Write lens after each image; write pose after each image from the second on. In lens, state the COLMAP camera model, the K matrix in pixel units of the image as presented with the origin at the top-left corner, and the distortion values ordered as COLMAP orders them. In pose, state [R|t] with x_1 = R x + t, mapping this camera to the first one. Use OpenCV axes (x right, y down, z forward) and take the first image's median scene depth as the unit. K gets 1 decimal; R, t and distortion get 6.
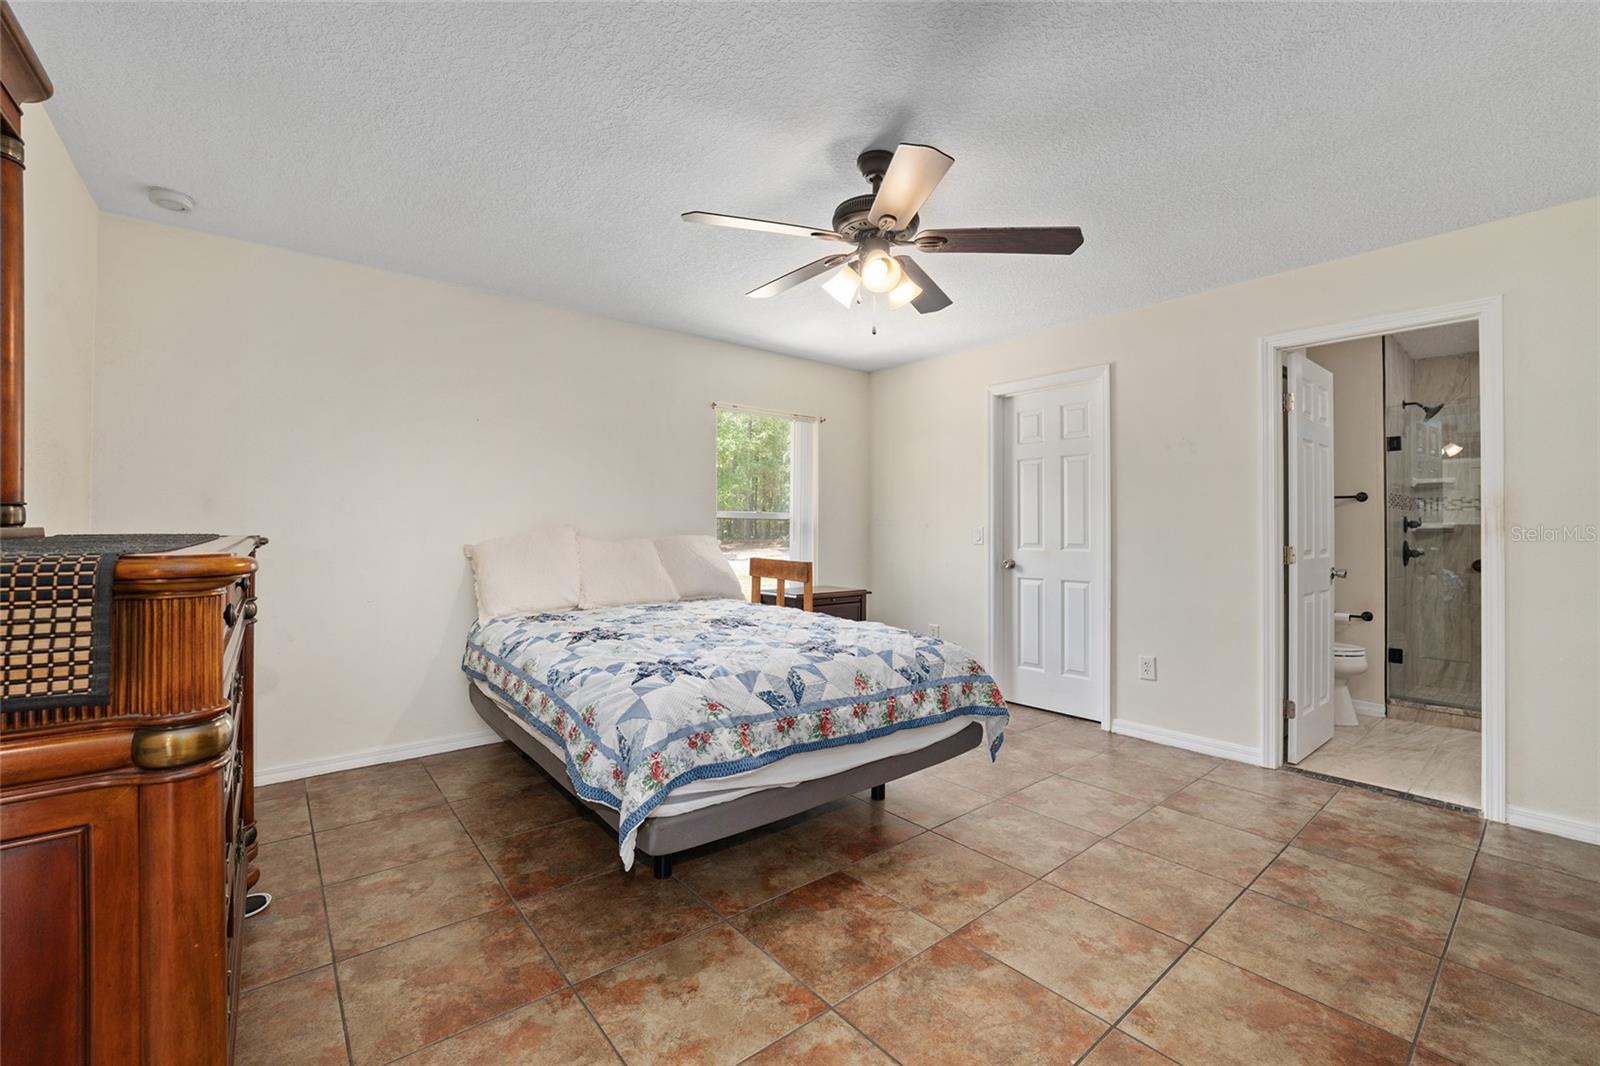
lens RADIAL K [[659.9, 0, 806.7], [0, 659.9, 528.2], [0, 0, 1]] dist [-0.022742, 0.000458]
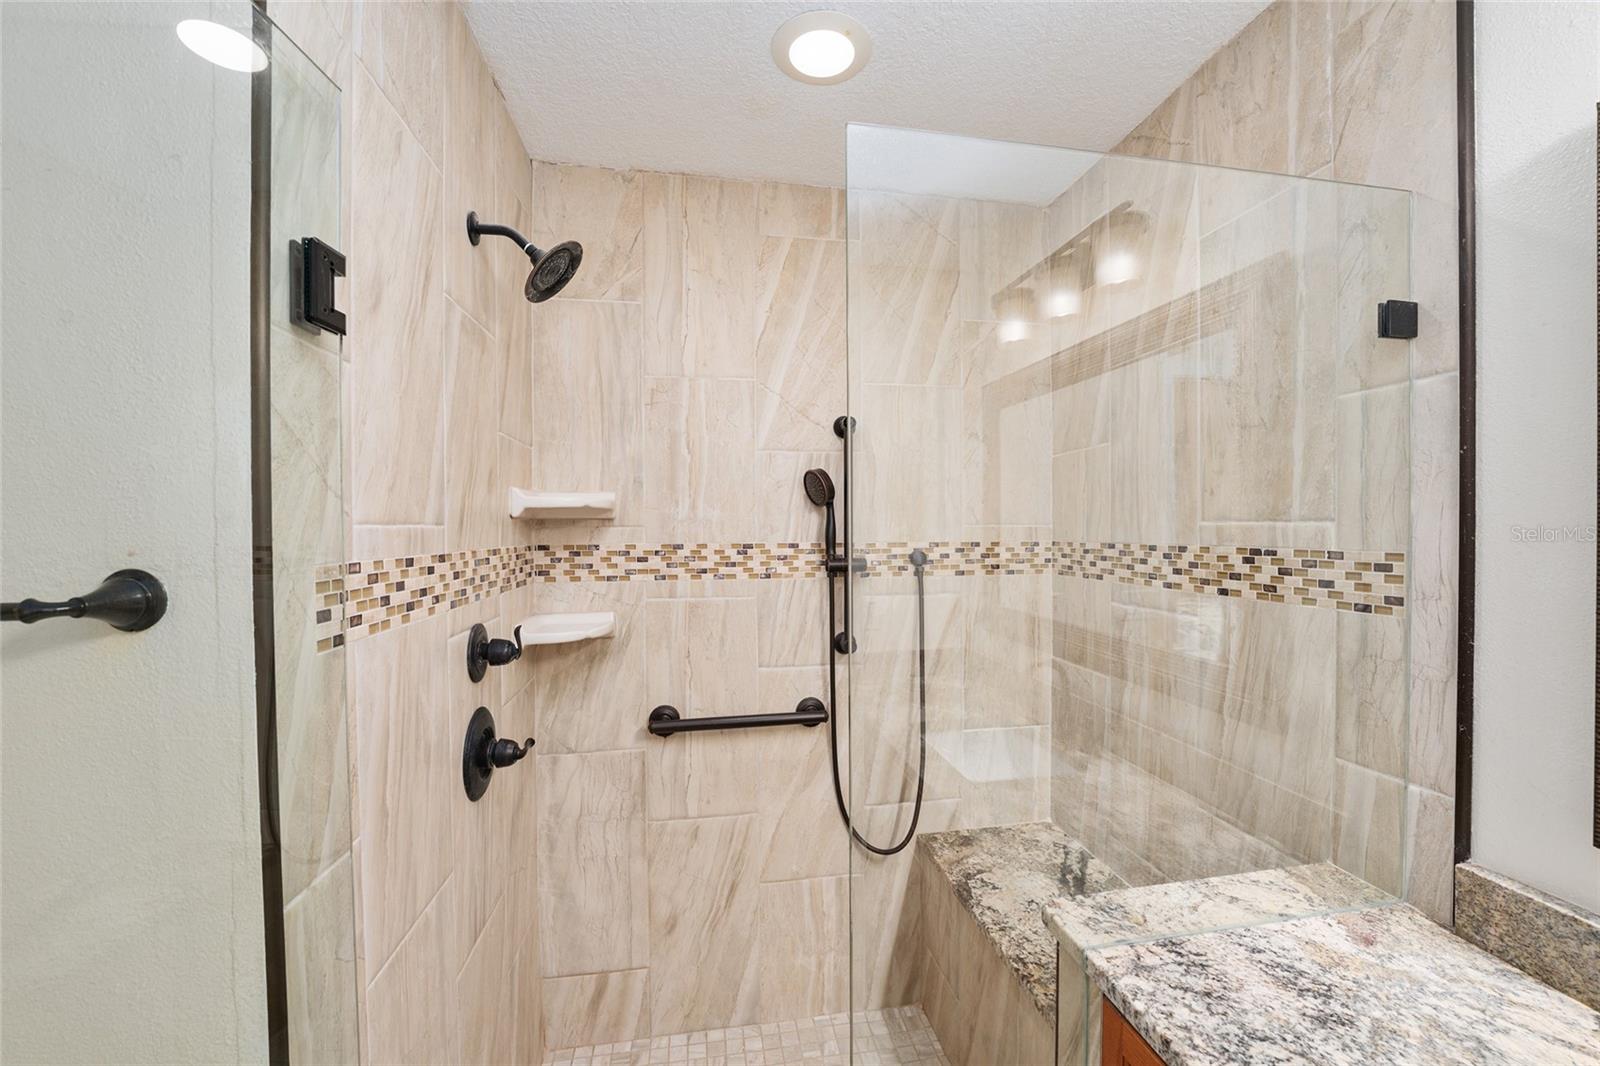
lens RADIAL K [[659.9, 0, 804.0], [0, 659.9, 545.2], [0, 0, 1]] dist [-0.029377, 0.005896]
pose [[0.503874, -0.013710, 0.863668, 0.727791], [0.001769, 0.999888, 0.014840, -0.054891], [-0.863775, -0.005949, 0.503842, 0.709132]]
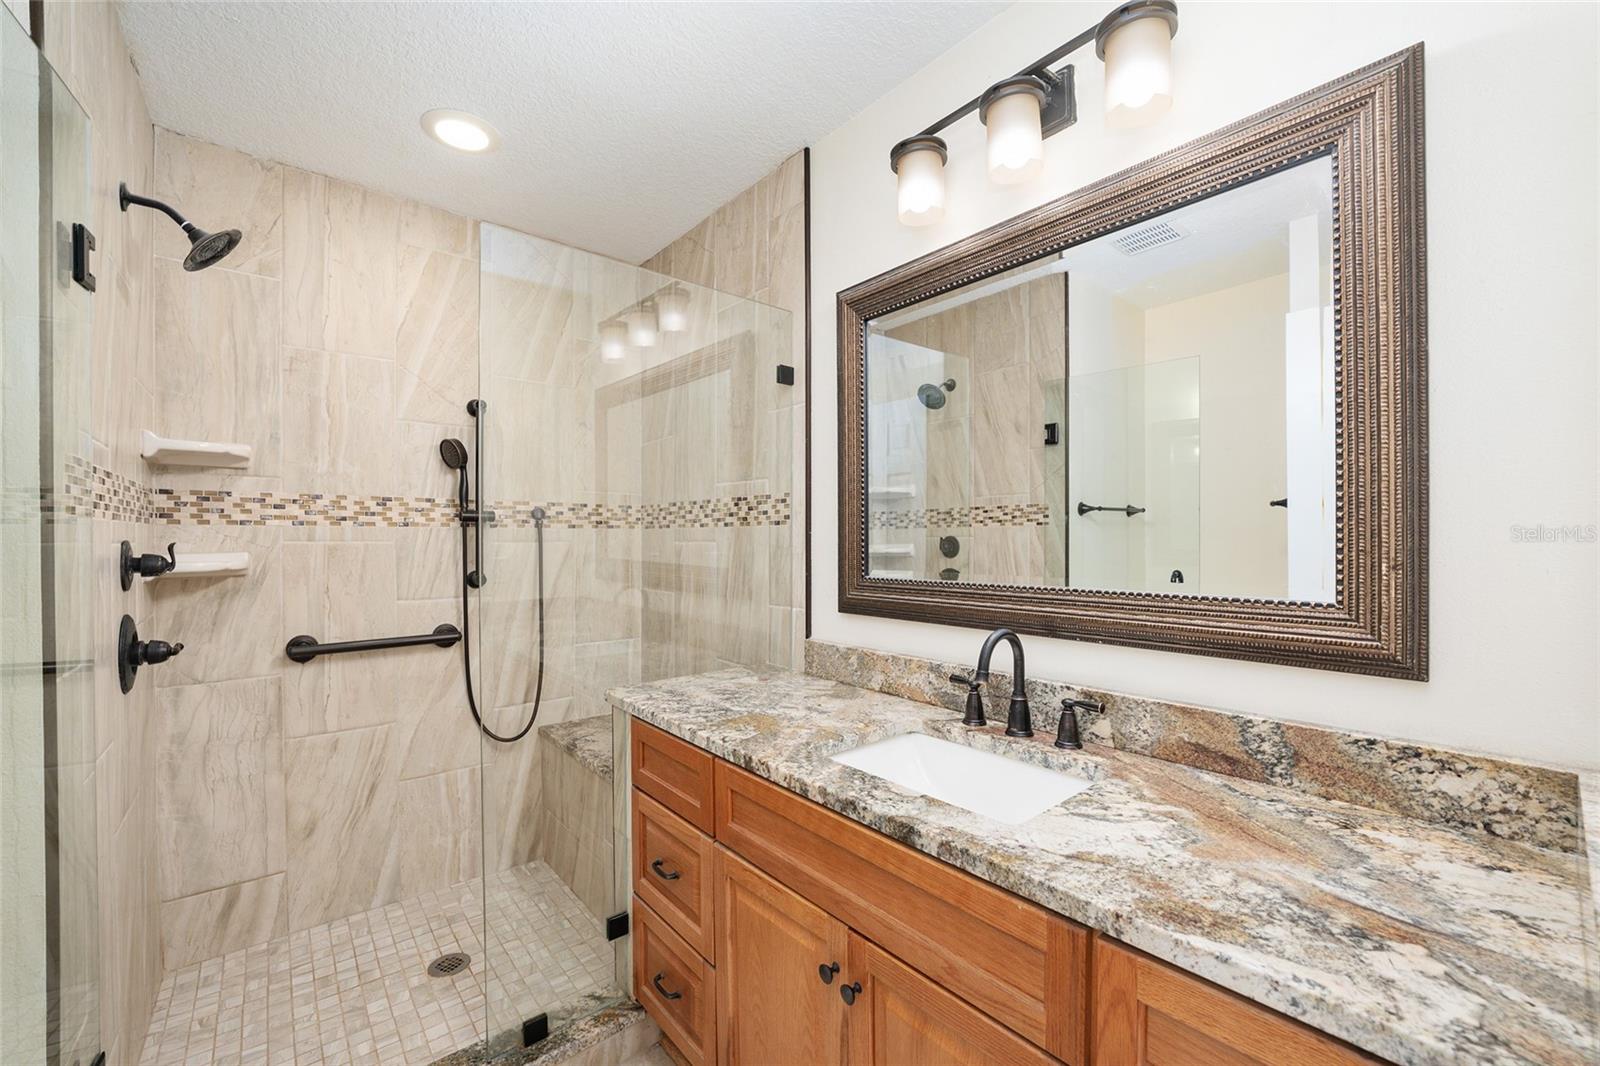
lens RADIAL K [[659.9, 0, 804.0], [0, 659.9, 545.2], [0, 0, 1]] dist [-0.029377, 0.005896]
pose [[0.000244, -0.001160, 0.999999, 0.582028], [-0.000269, 0.999999, 0.001160, -0.015375], [-1.000000, -0.000270, 0.000244, 0.637173]]
